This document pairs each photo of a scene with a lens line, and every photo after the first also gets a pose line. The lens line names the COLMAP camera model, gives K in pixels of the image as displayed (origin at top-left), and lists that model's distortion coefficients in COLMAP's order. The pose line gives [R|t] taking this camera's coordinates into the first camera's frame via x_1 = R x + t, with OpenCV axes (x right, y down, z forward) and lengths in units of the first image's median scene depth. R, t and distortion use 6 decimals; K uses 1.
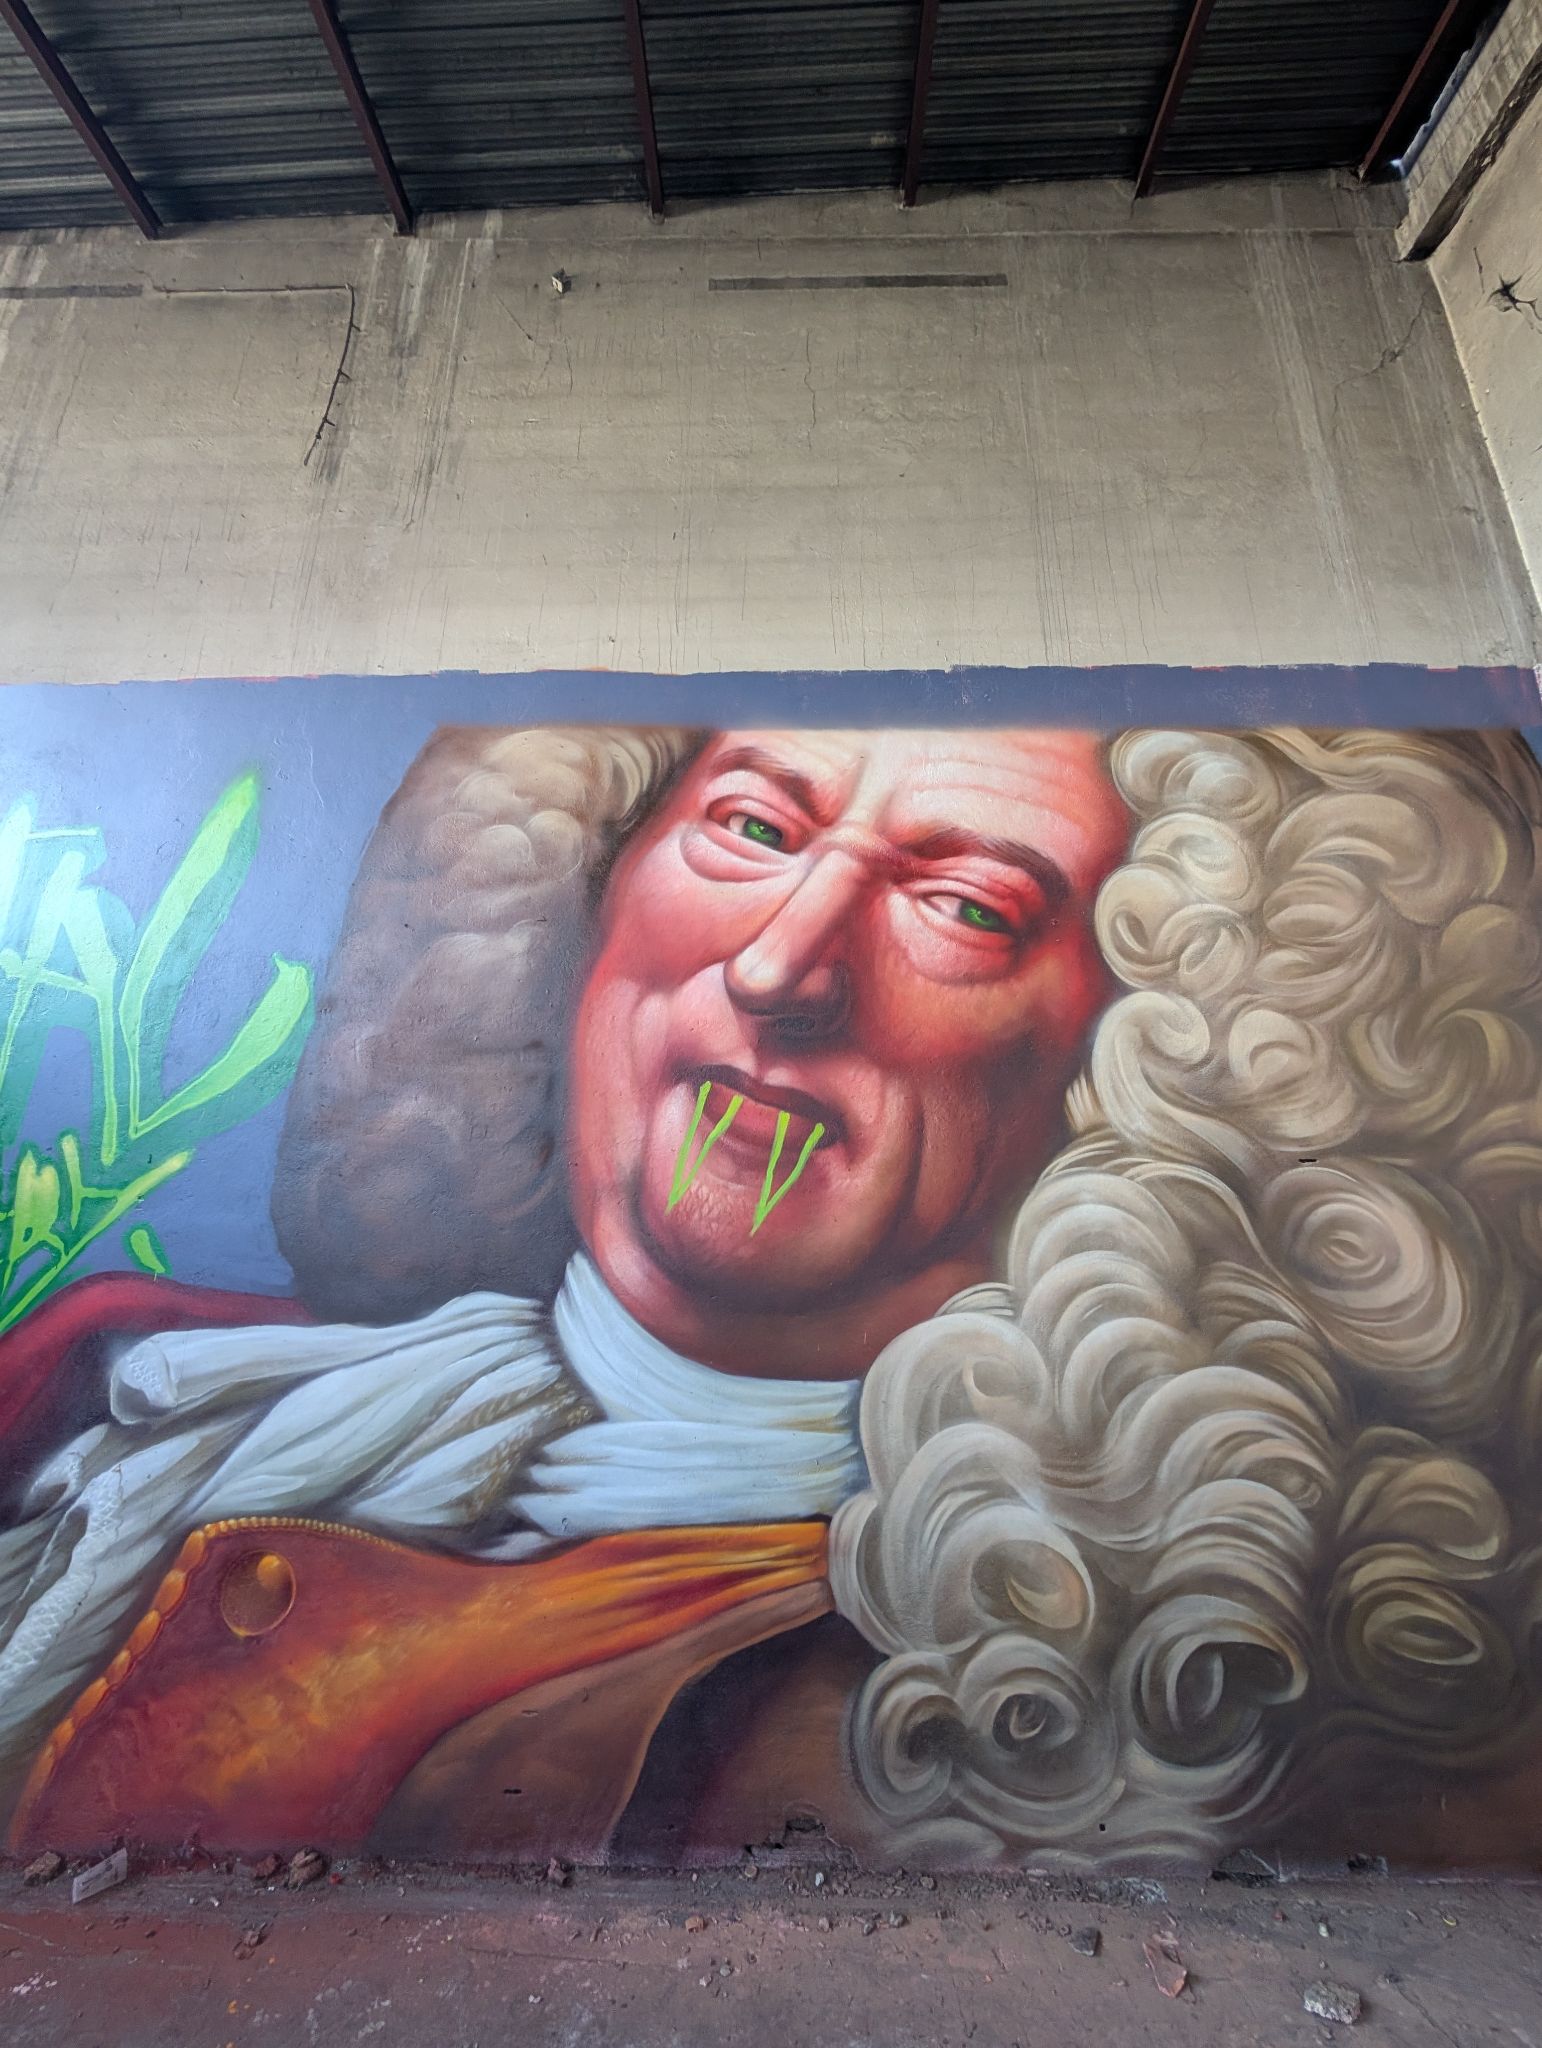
lens RADIAL K [[789.1, 0, 764.1], [0, 789.1, 1013.1], [0, 0, 1]] dist [-0.000139, 0.000120]
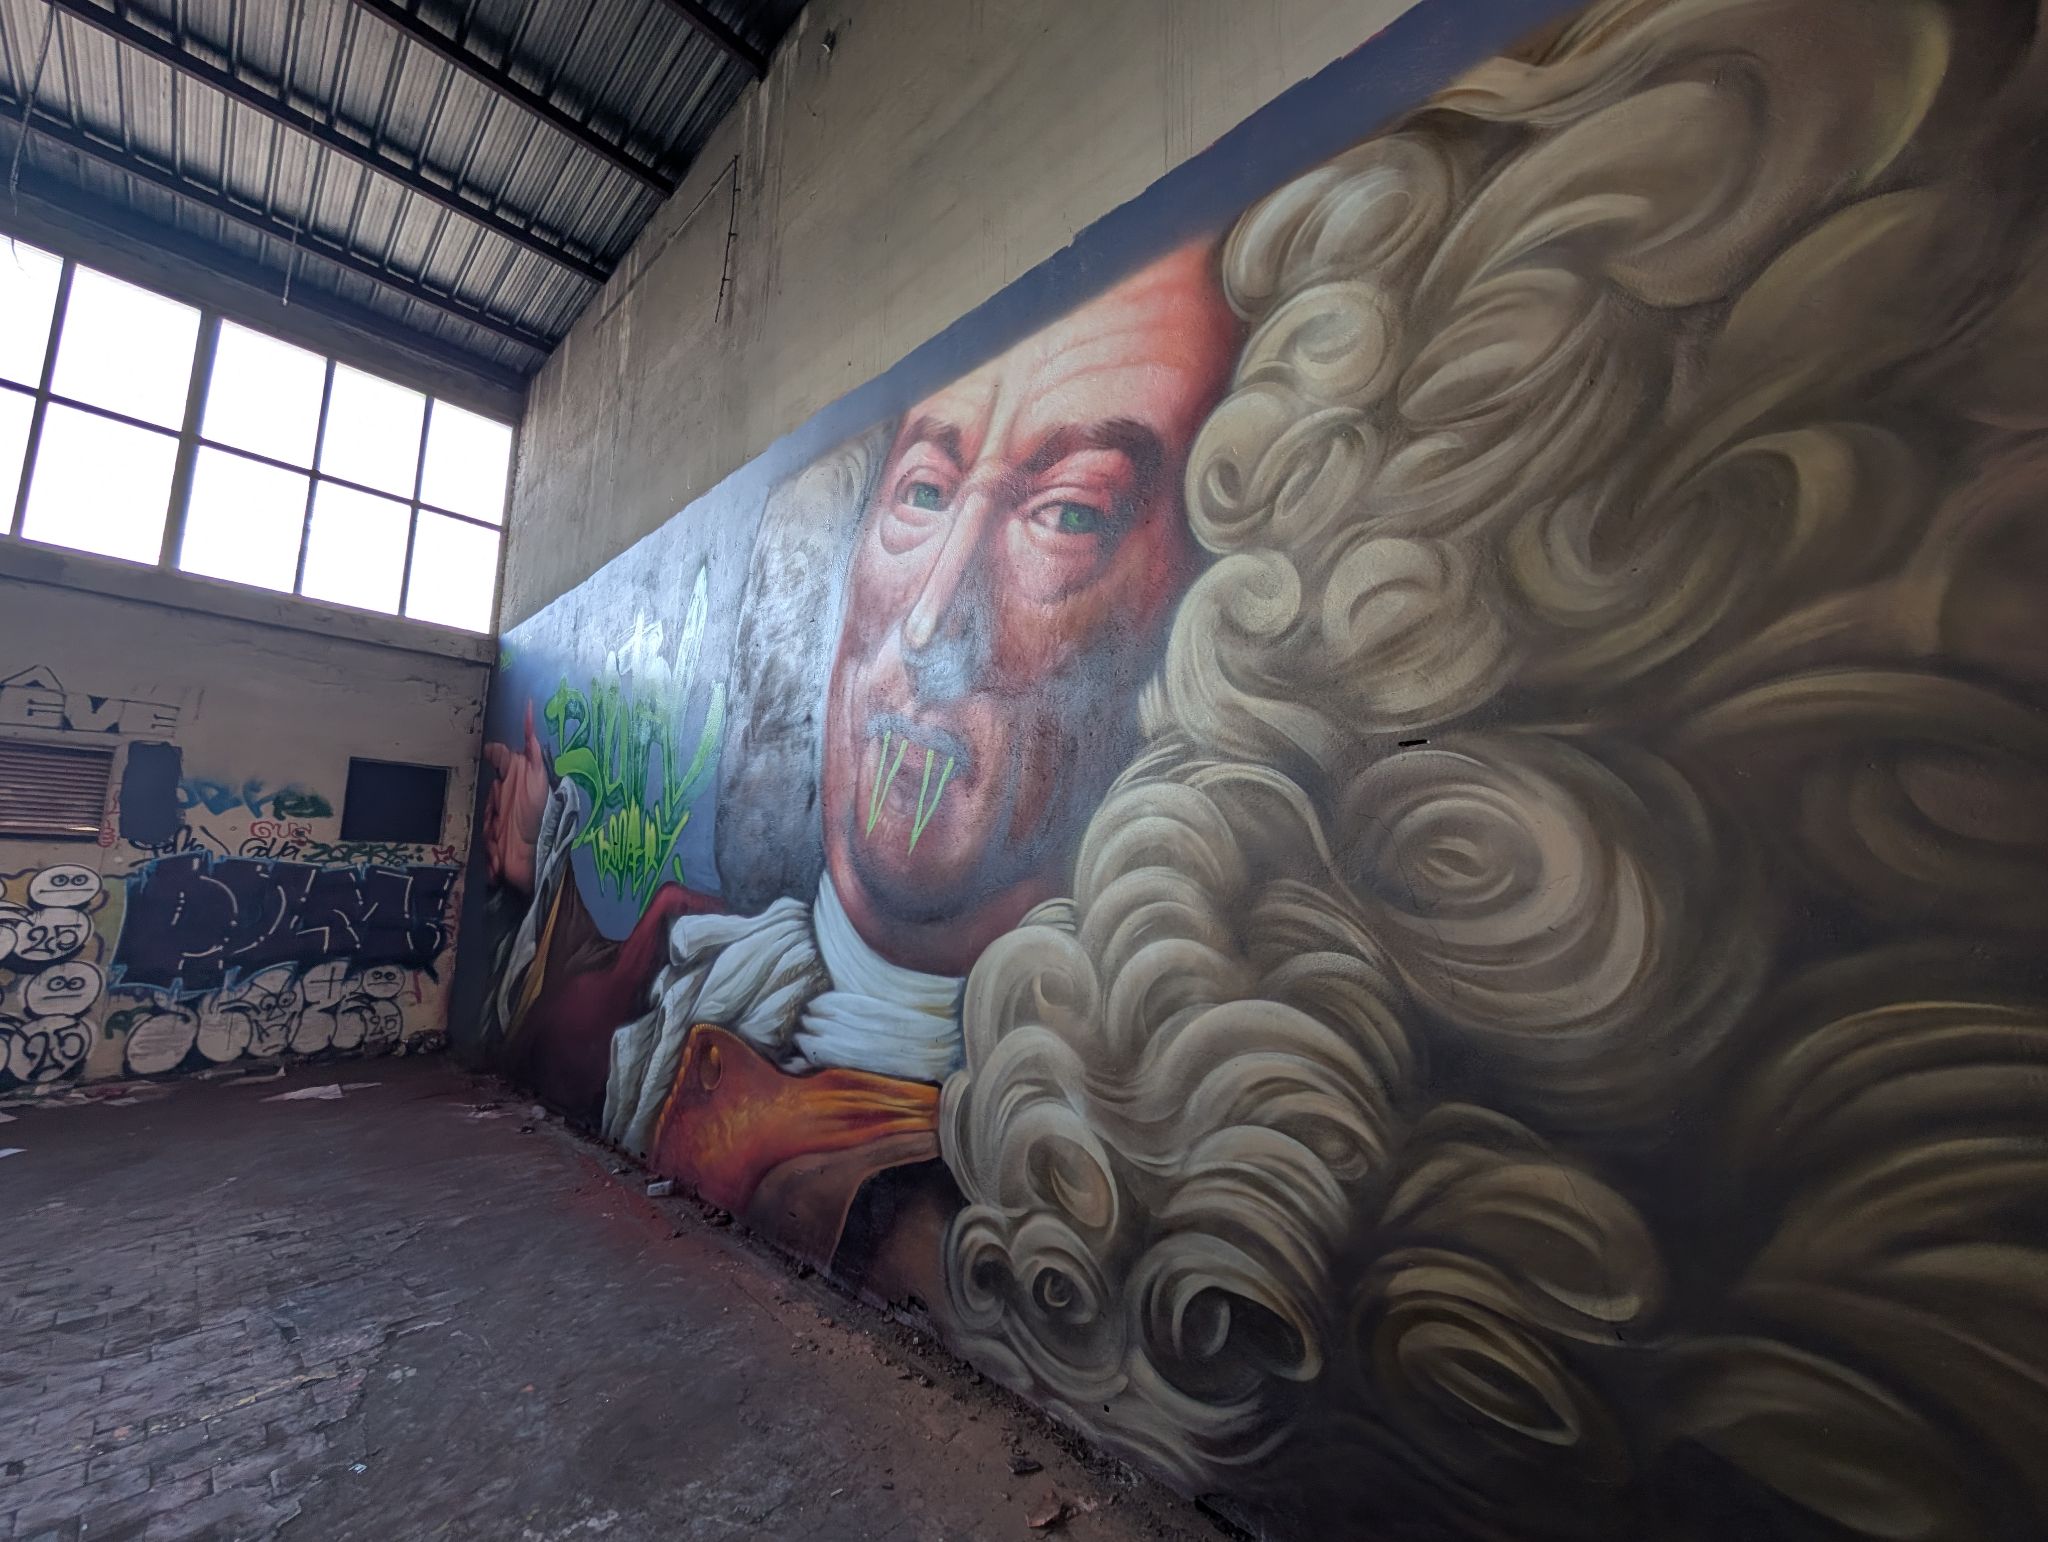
lens RADIAL K [[789.1, 0, 1025.3], [0, 789.1, 779.8], [0, 0, 1]] dist [-0.000139, 0.000120]
pose [[0.750120, -0.076354, -0.656878, 0.884328], [0.161009, 0.984508, 0.069427, 0.113434], [0.641401, -0.157842, 0.750793, 0.237176]]
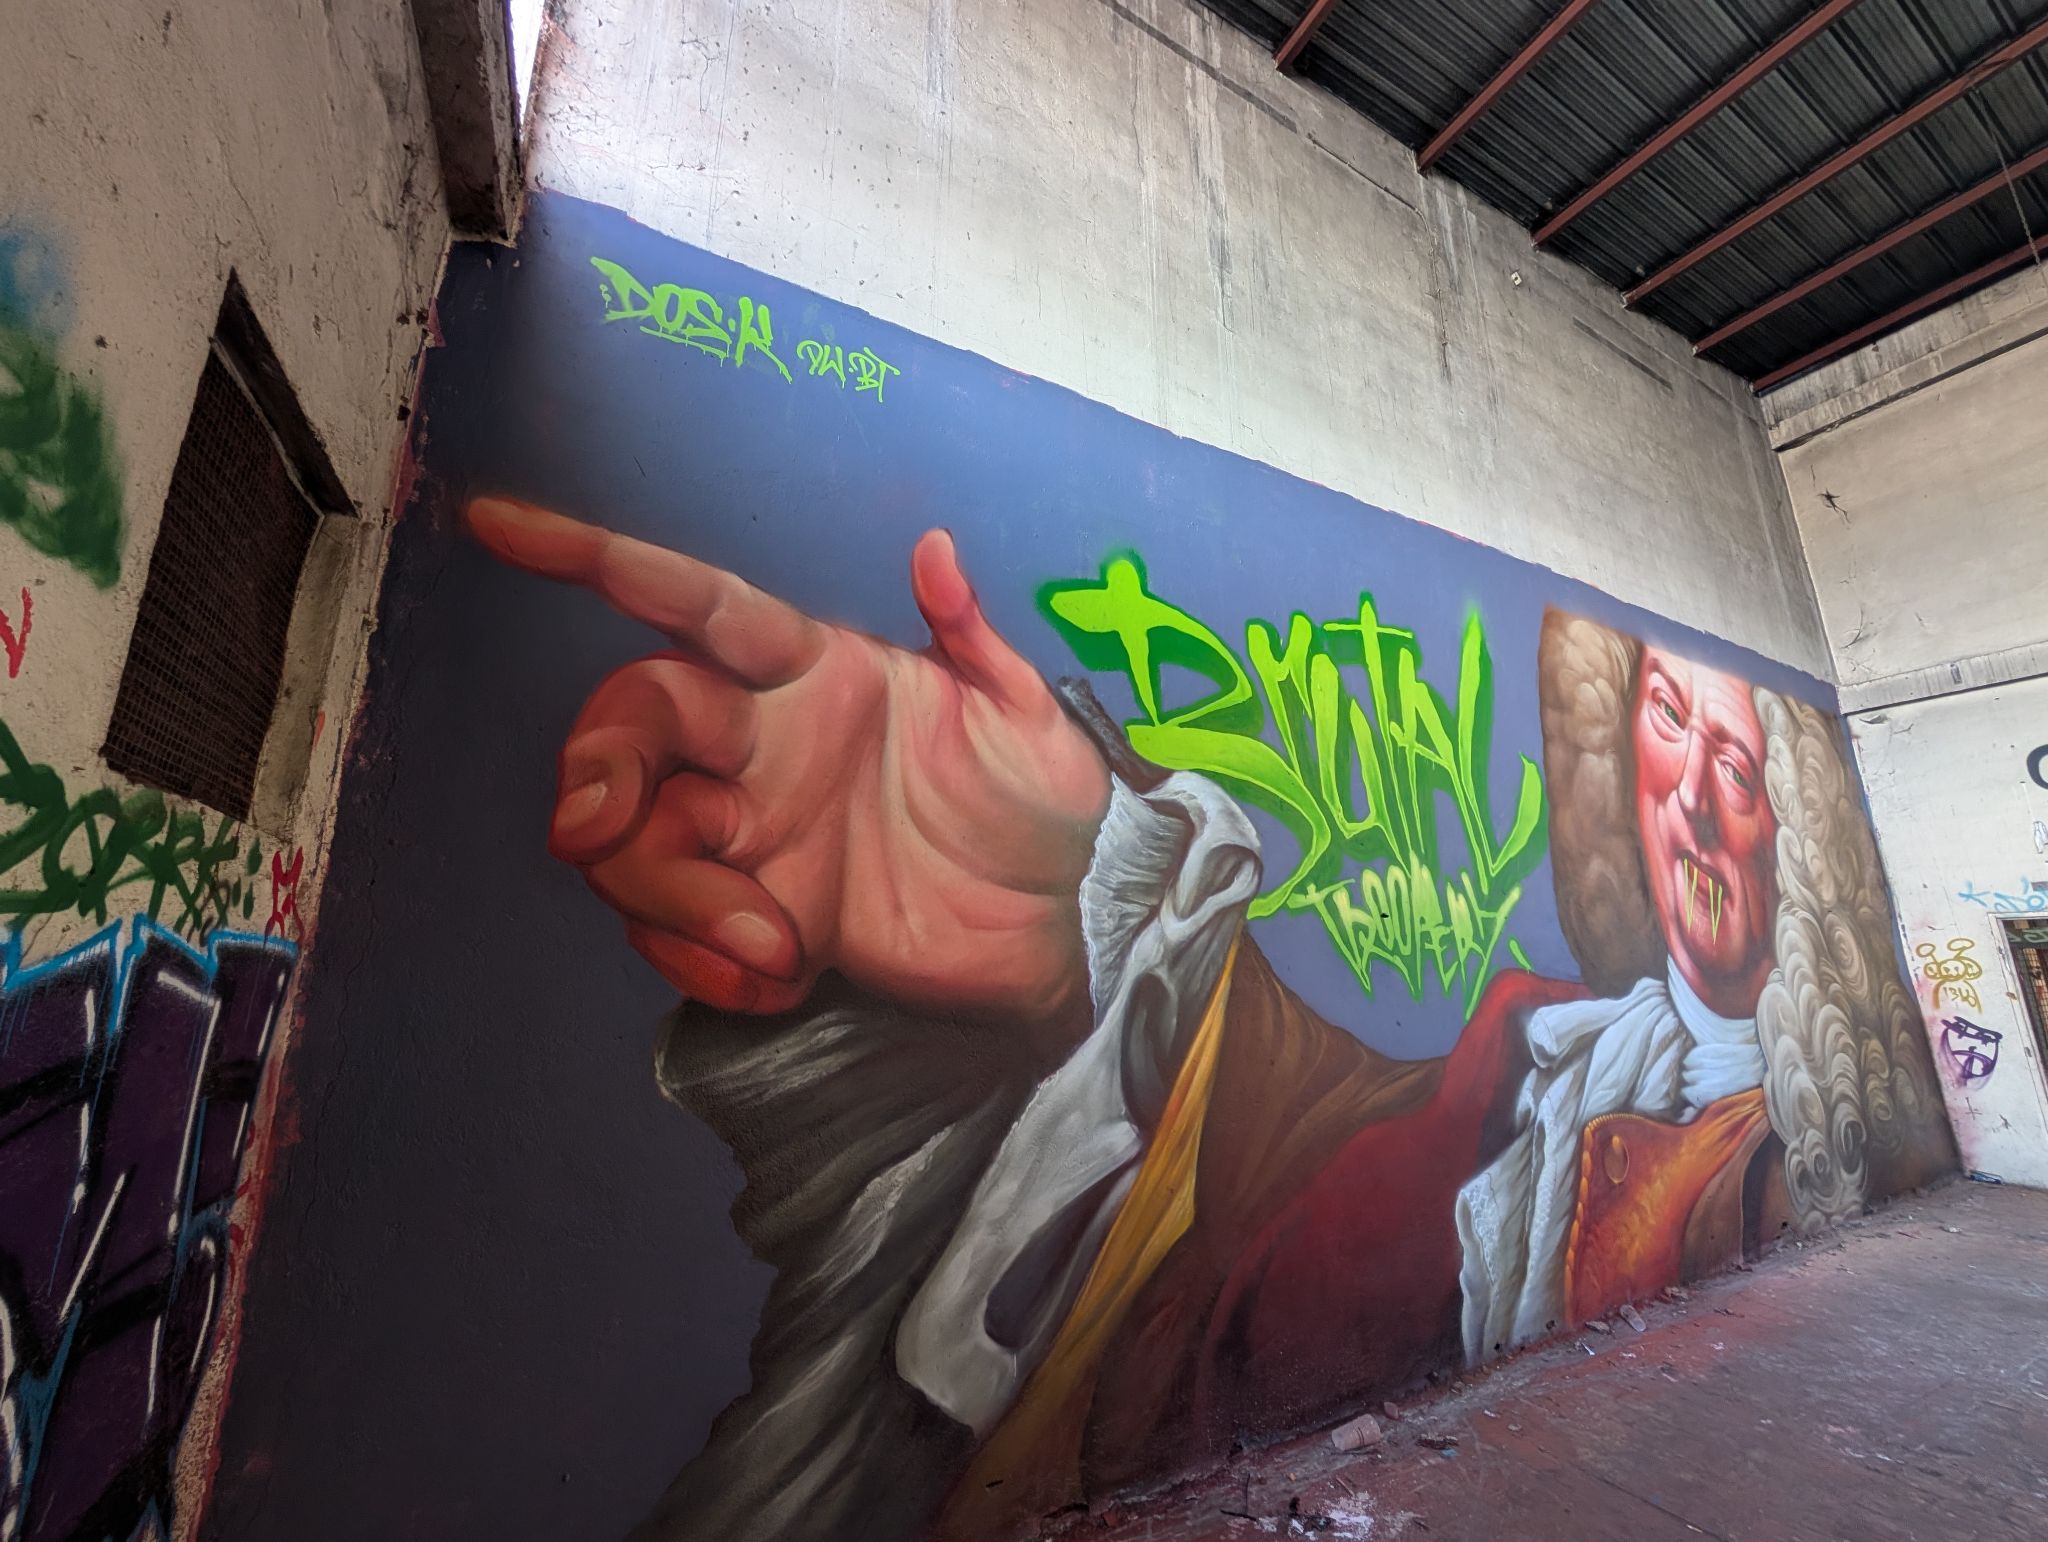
lens RADIAL K [[789.1, 0, 1041.8], [0, 789.1, 772.6], [0, 0, 1]] dist [-0.000139, 0.000120]
pose [[0.867947, 0.108346, 0.484695, -2.267601], [-0.127227, 0.991855, 0.006113, 0.070169], [-0.480085, -0.066972, 0.874662, 0.166968]]
